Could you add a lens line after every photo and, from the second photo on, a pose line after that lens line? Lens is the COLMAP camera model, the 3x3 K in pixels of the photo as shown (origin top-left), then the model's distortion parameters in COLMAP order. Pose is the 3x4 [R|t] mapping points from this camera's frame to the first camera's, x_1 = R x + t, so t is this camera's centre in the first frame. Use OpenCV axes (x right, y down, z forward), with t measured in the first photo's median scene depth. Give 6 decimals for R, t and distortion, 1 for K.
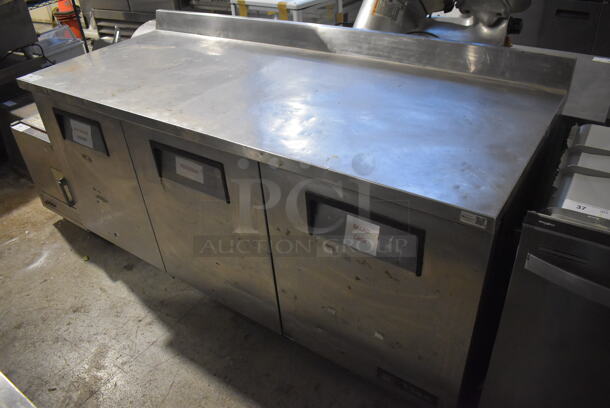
lens RADIAL K [[468.0, 0, 305.0], [0, 468.0, 204.0], [0, 0, 1]] dist [-0.085444, 0.000807]
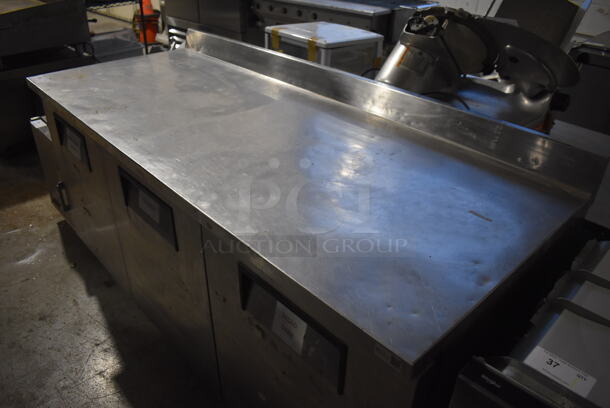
lens RADIAL K [[468.0, 0, 305.0], [0, 468.0, 204.0], [0, 0, 1]] dist [-0.085444, 0.000807]
pose [[0.975089, 0.179752, -0.129961, 0.128731], [-0.186595, 0.981520, -0.042443, -0.071285], [0.119930, 0.065635, 0.990610, 0.095775]]
